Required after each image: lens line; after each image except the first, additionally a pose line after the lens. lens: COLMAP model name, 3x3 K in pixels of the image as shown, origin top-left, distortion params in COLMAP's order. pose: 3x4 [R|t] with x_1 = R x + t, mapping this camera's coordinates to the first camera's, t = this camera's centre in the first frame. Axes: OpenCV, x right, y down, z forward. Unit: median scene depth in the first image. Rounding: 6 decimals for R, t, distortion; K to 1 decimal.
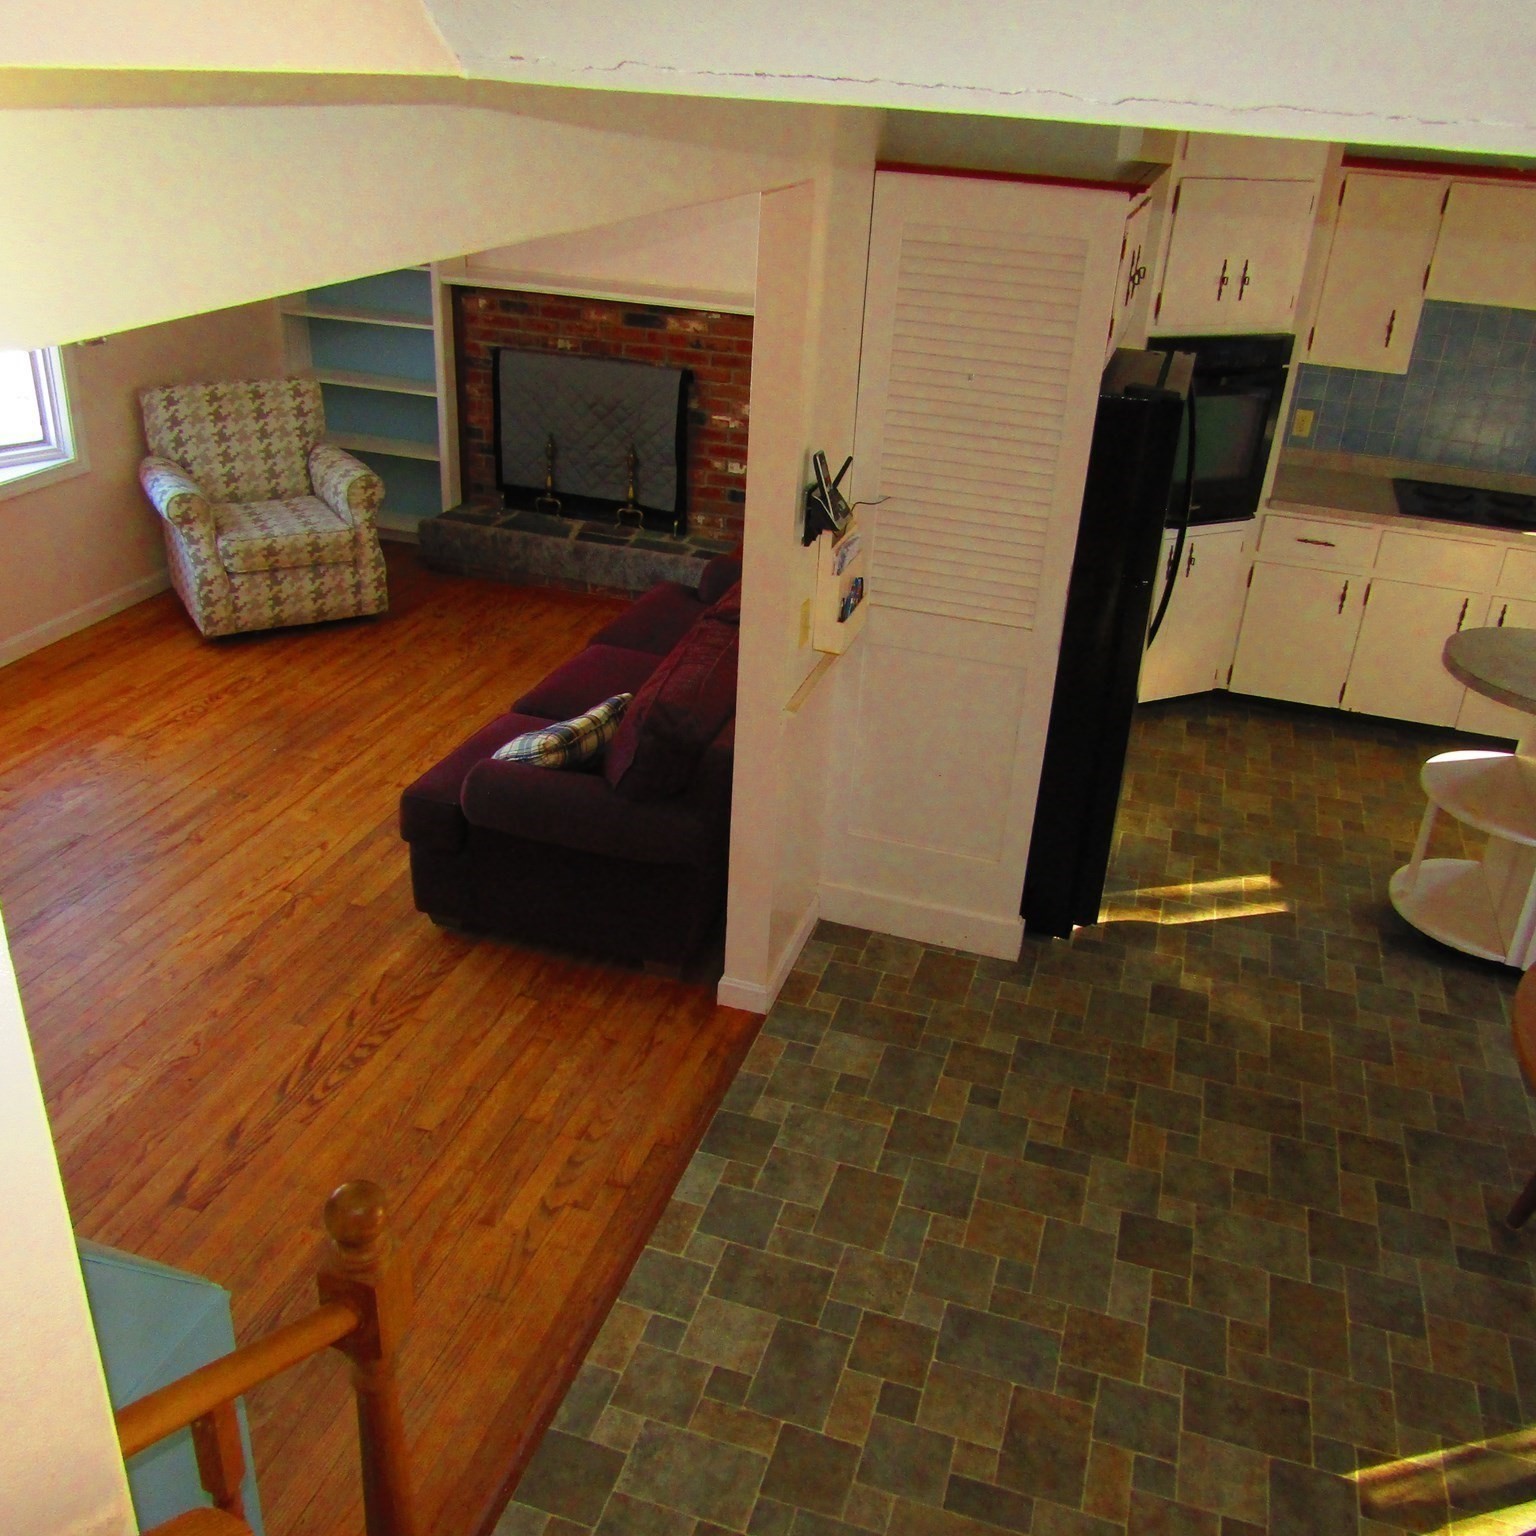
lens RADIAL K [[1460.9, 0, 764.1], [0, 1460.9, 765.8], [0, 0, 1]] dist [-0.002189, 0.000000]
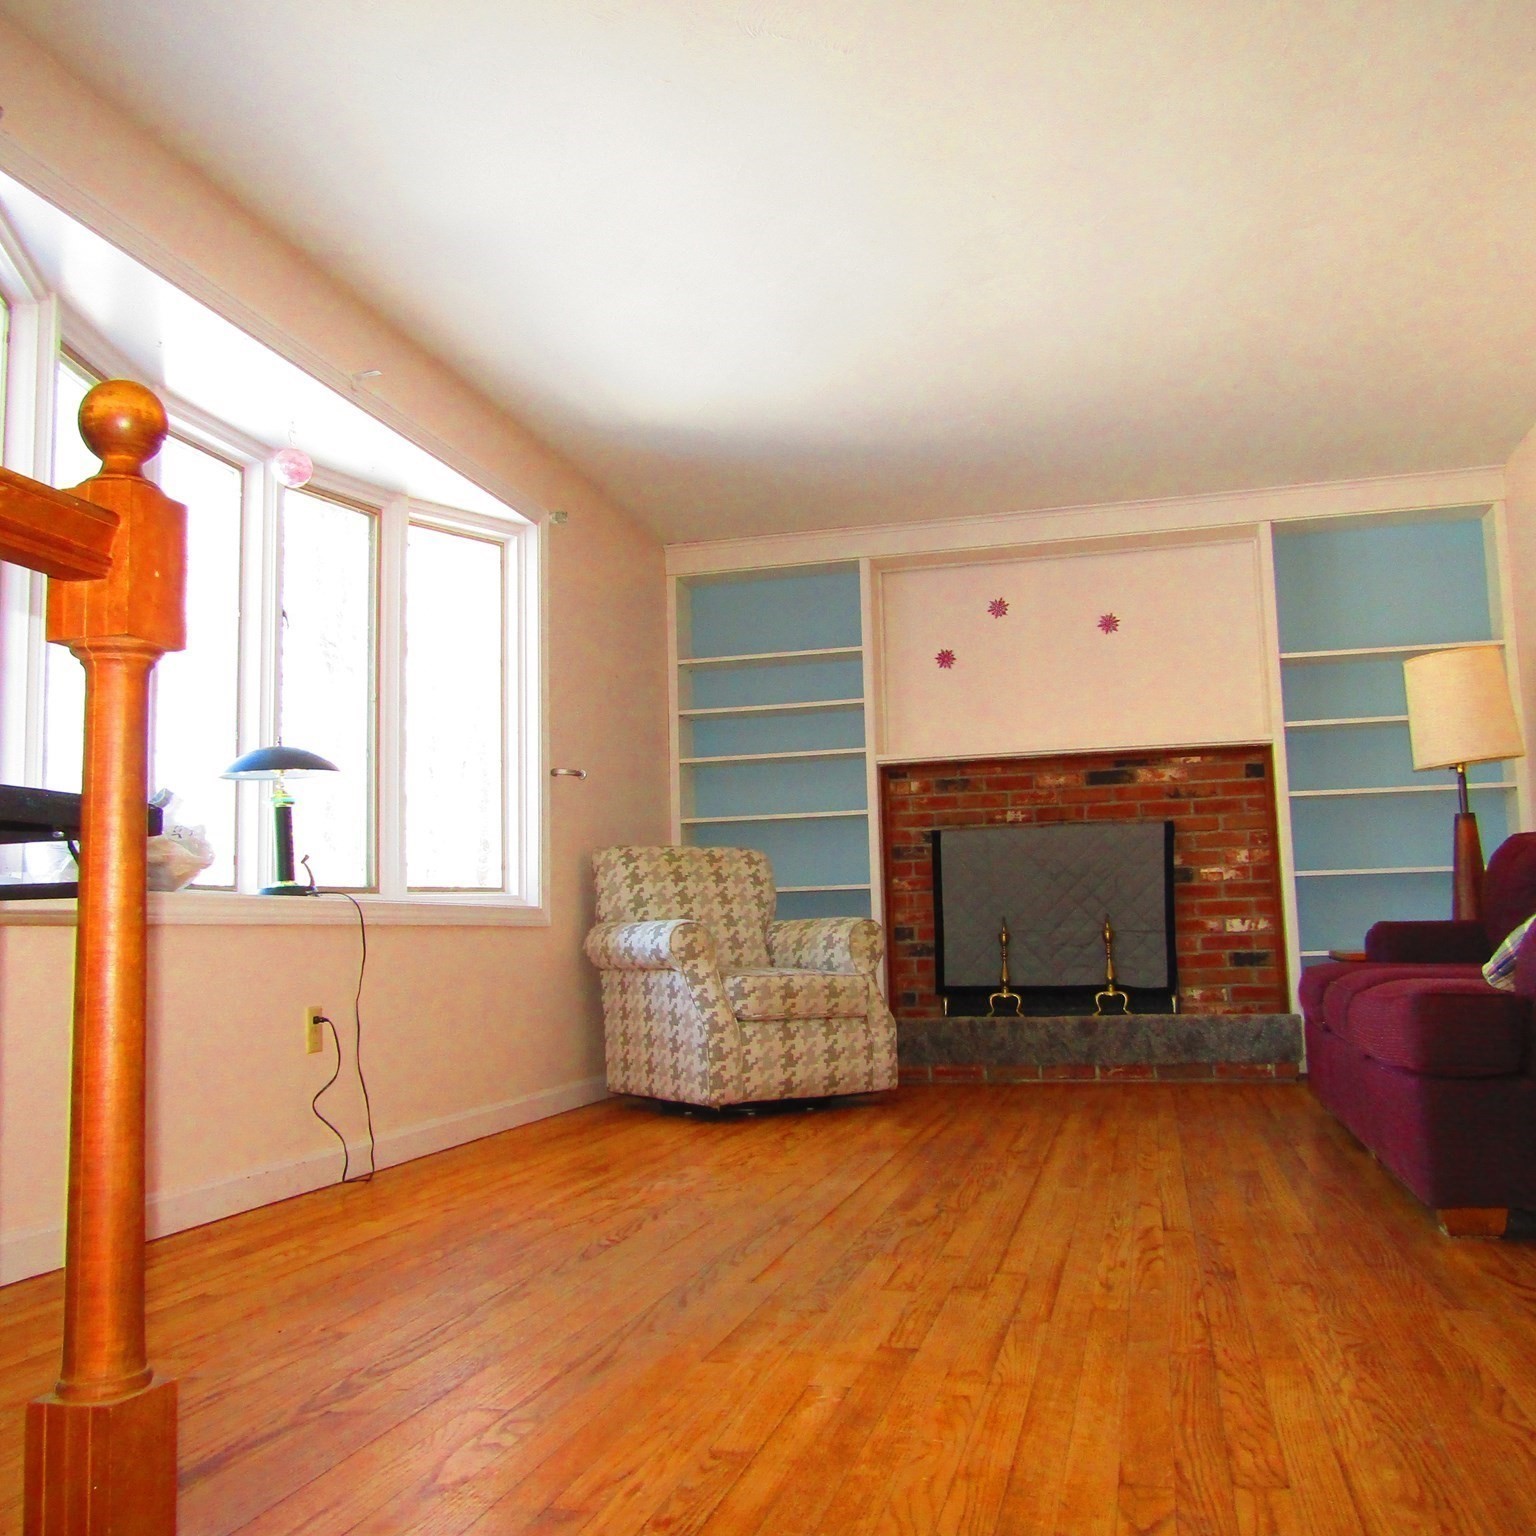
lens RADIAL K [[1460.9, 0, 772.4], [0, 1460.9, 772.0], [0, 0, 1]] dist [-0.002189, 0.000000]
pose [[0.995436, -0.069436, 0.065465, -0.369747], [0.093875, 0.835856, -0.540862, 0.173048], [-0.017164, 0.544539, 0.838560, 0.254495]]
